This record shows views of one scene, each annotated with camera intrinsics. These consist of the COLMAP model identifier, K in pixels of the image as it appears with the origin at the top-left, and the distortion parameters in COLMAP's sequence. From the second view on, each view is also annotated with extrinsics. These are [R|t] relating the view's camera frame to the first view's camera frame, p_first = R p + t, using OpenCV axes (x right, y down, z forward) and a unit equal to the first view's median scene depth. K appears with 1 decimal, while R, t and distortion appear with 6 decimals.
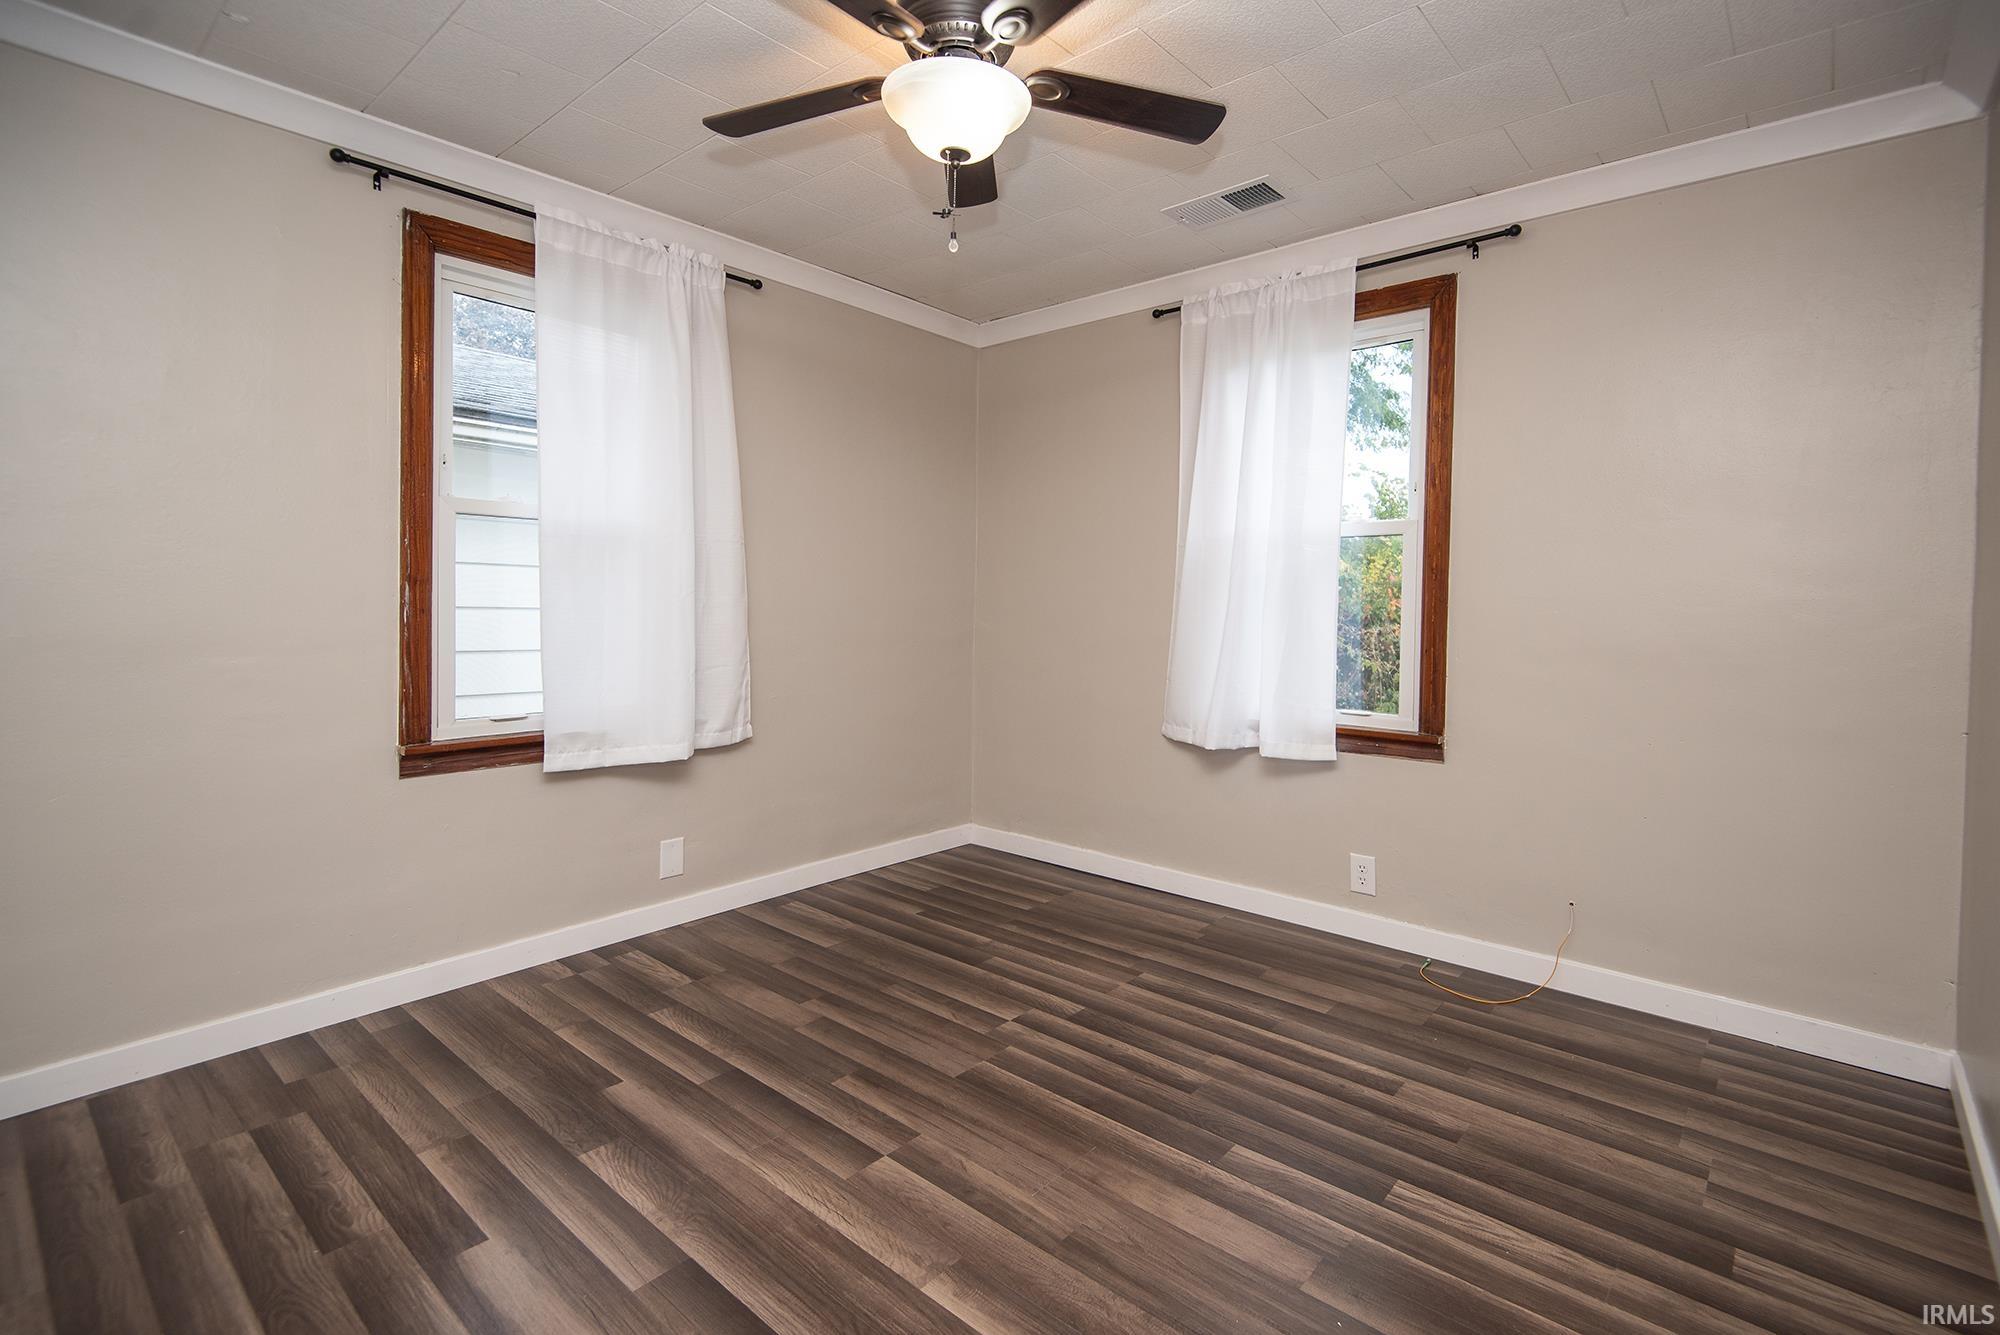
lens RADIAL K [[938.7, 0, 962.2], [0, 938.7, 622.2], [0, 0, 1]] dist [0.011027, -0.000169]
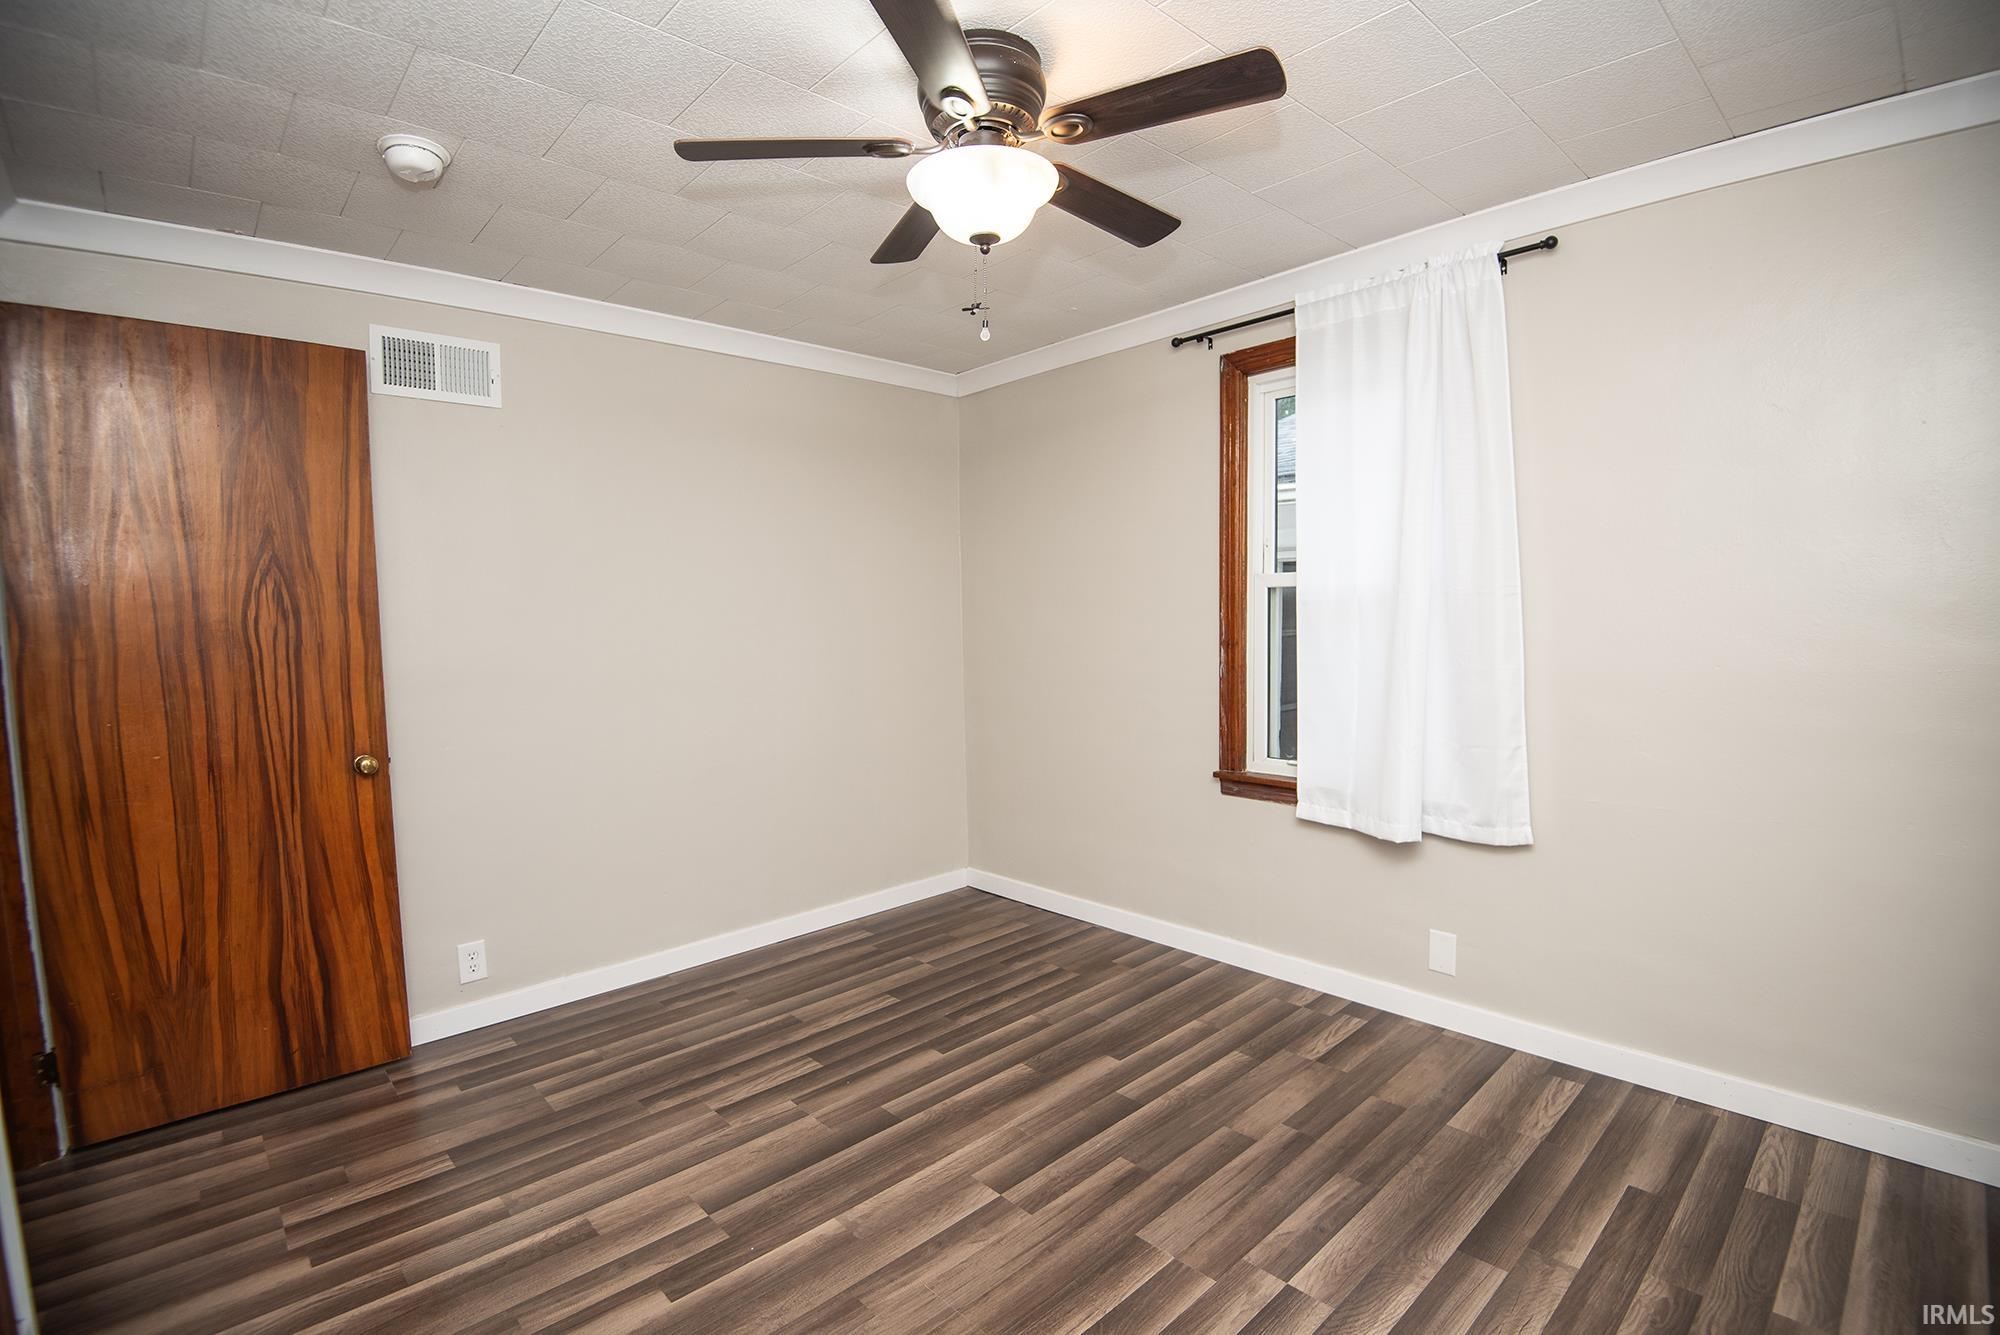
lens RADIAL K [[922.8, 0, 1005.9], [0, 922.8, 672.8], [0, 0, 1]] dist [-0.011273, -0.019351]
pose [[-0.079187, 0.062122, -0.994922, 0.714197], [0.001894, 0.998064, 0.062167, -0.085709], [0.996858, 0.003038, -0.079151, 0.815166]]
